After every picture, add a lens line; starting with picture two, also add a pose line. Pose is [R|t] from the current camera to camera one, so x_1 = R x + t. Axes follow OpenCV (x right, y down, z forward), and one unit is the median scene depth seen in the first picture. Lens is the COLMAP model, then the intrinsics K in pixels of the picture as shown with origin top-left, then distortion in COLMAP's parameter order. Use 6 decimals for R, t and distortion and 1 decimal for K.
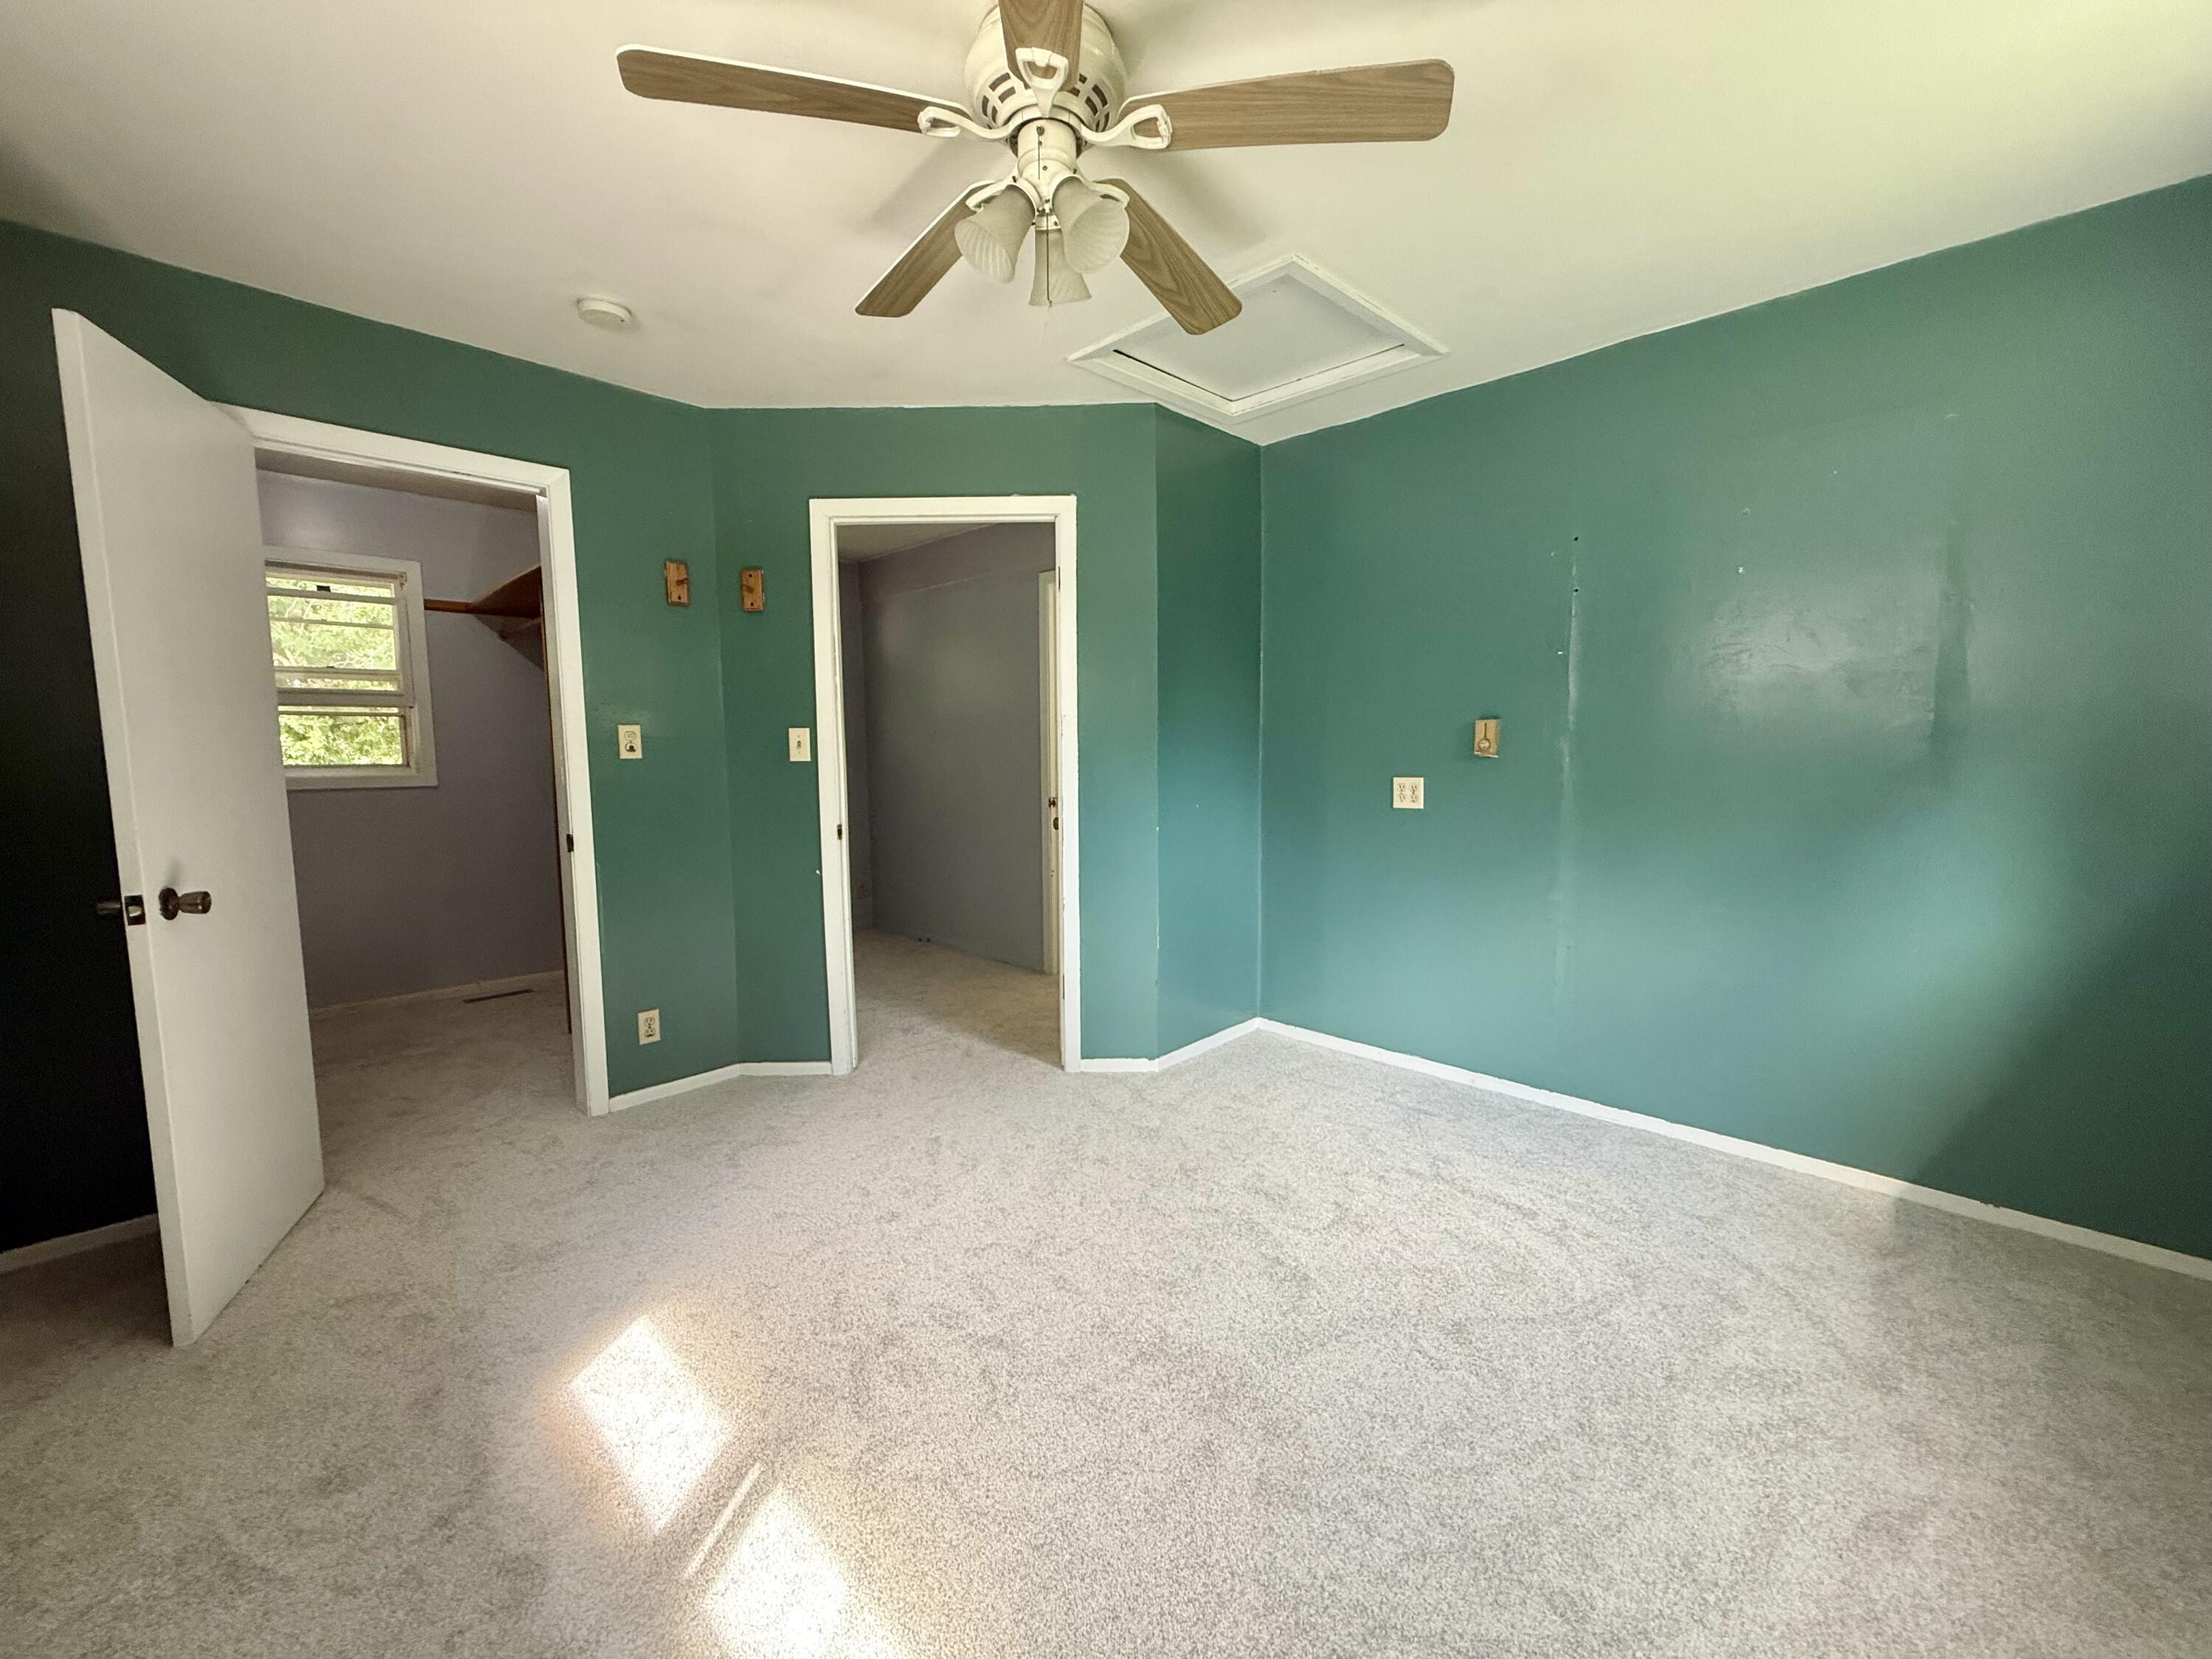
lens RADIAL K [[880.1, 0, 1096.6], [0, 880.1, 821.3], [0, 0, 1]] dist [-0.001293, 0.000768]
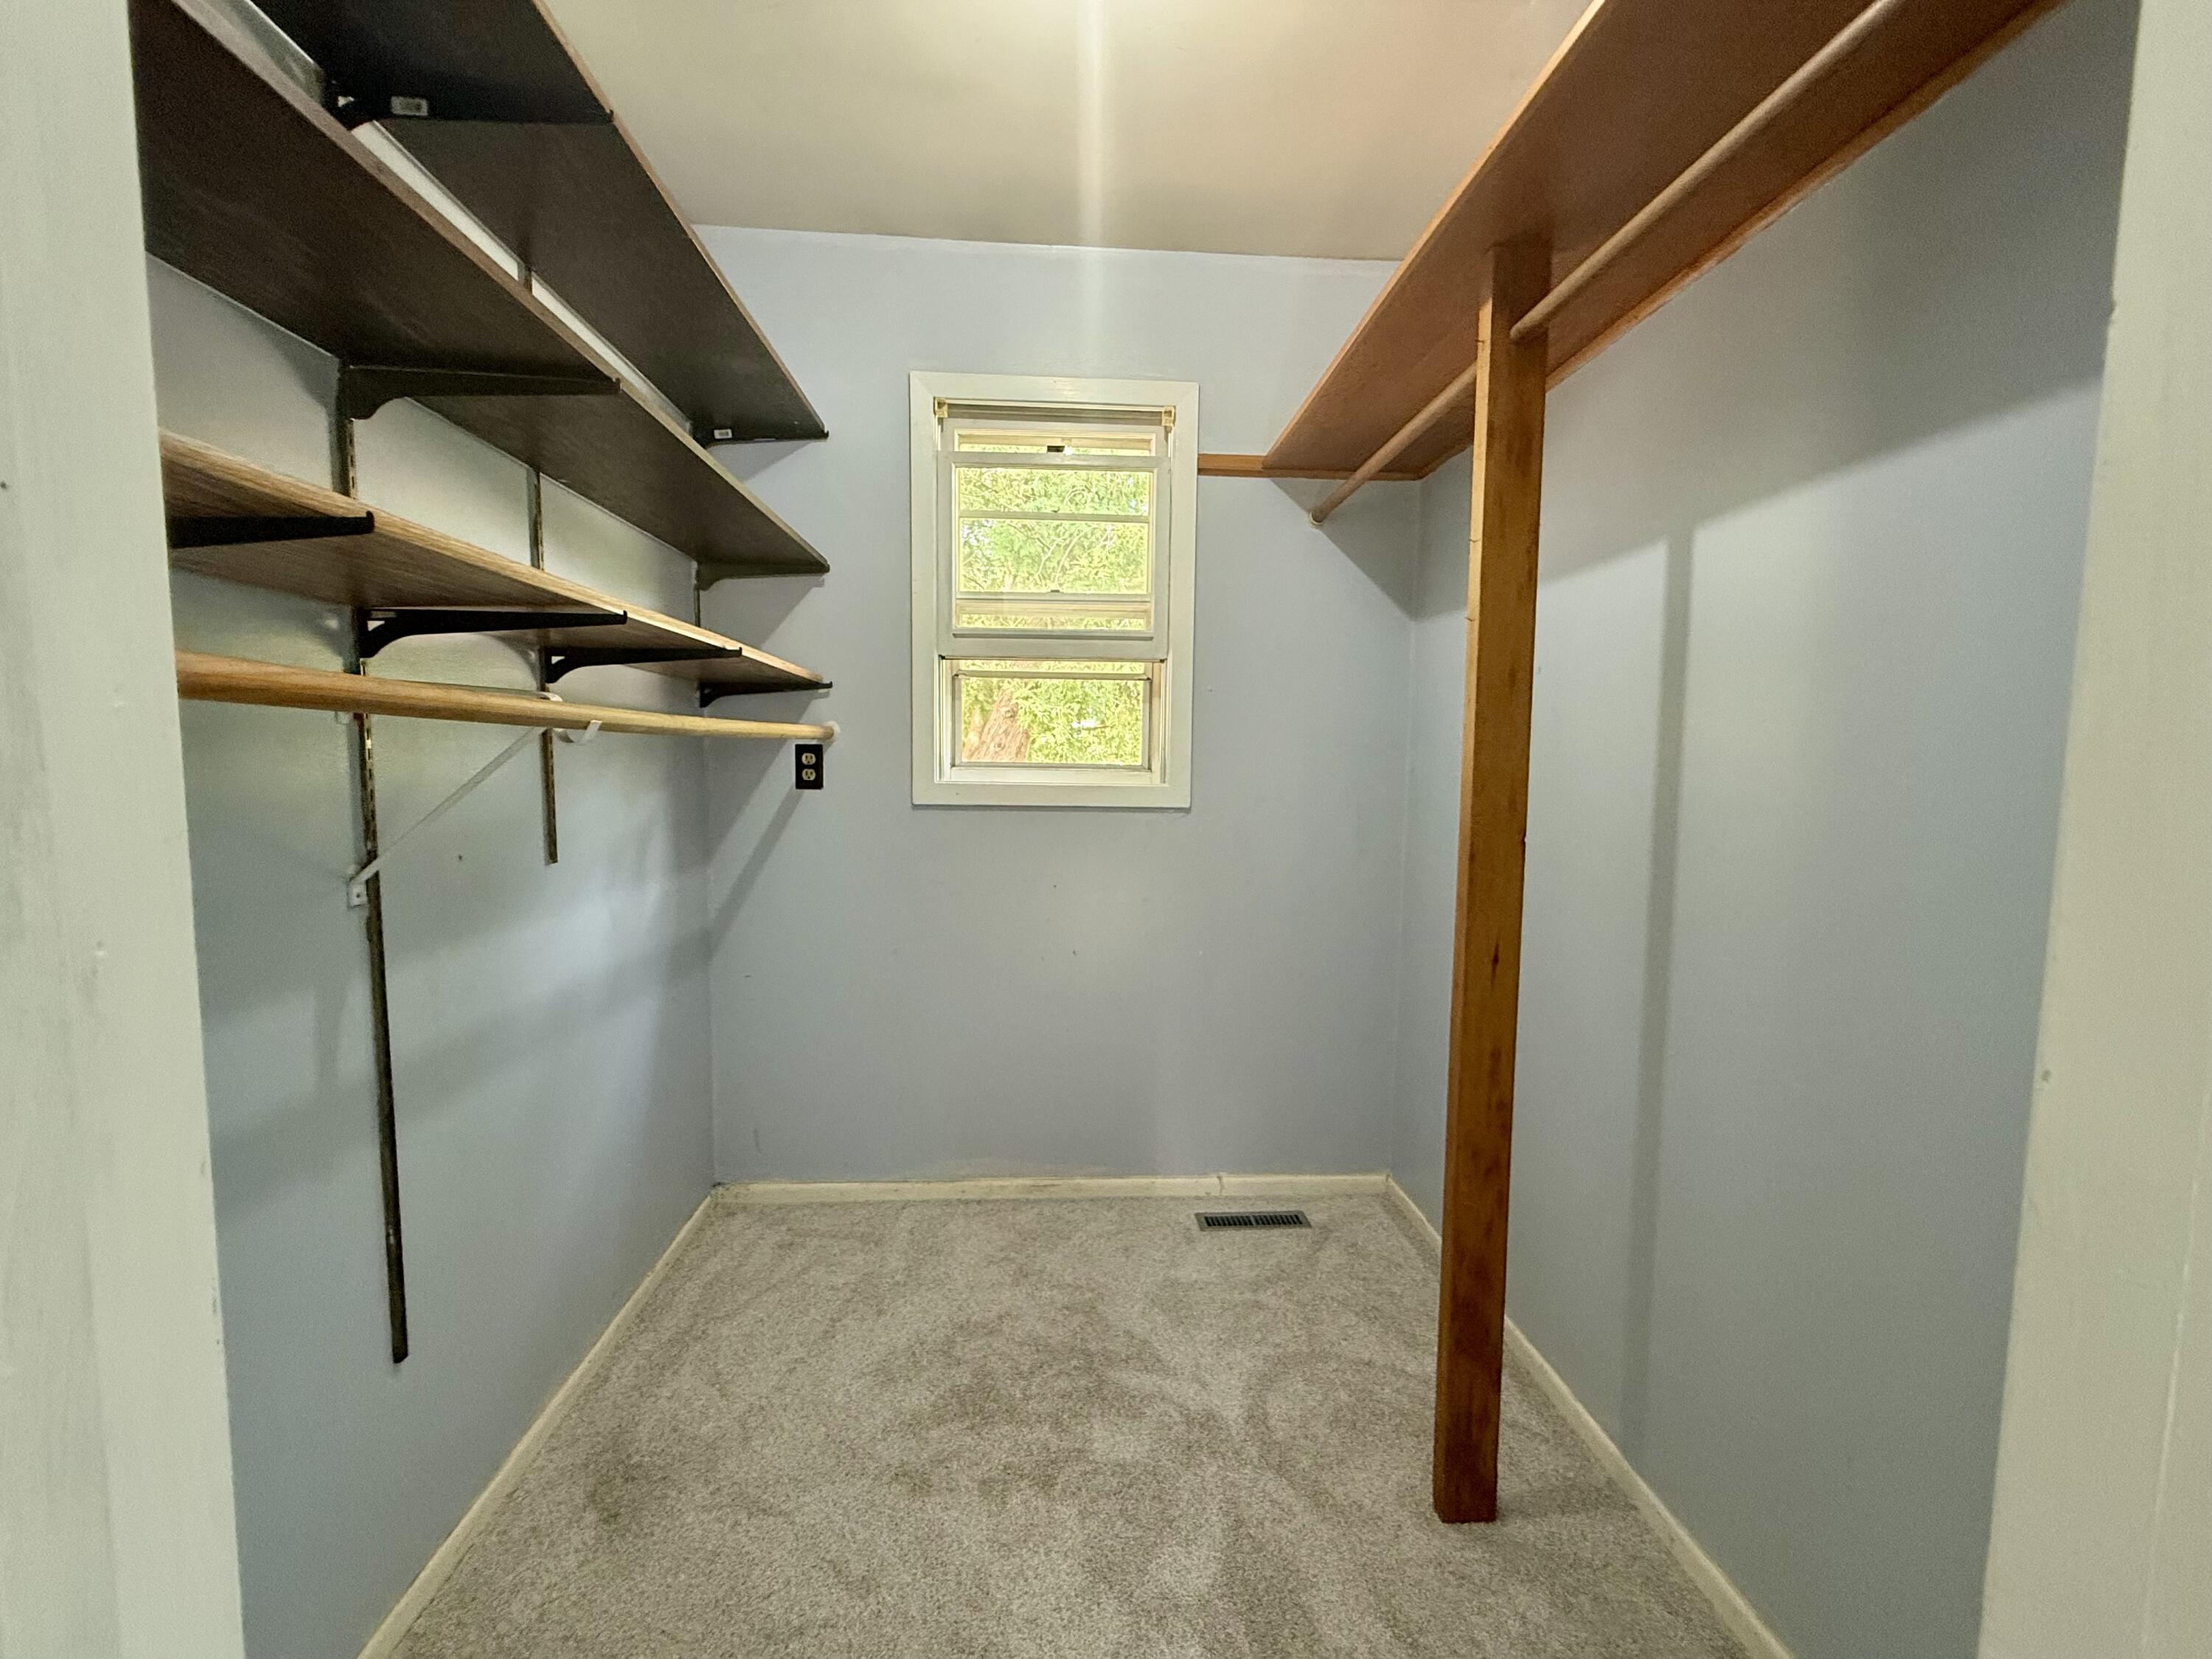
lens RADIAL K [[880.1, 0, 1103.8], [0, 880.1, 828.3], [0, 0, 1]] dist [-0.001293, 0.000768]
pose [[0.748555, 0.072931, -0.659049, -0.439383], [-0.078853, 0.996671, 0.020730, -0.034811], [0.658367, 0.036450, 0.751814, 0.569400]]
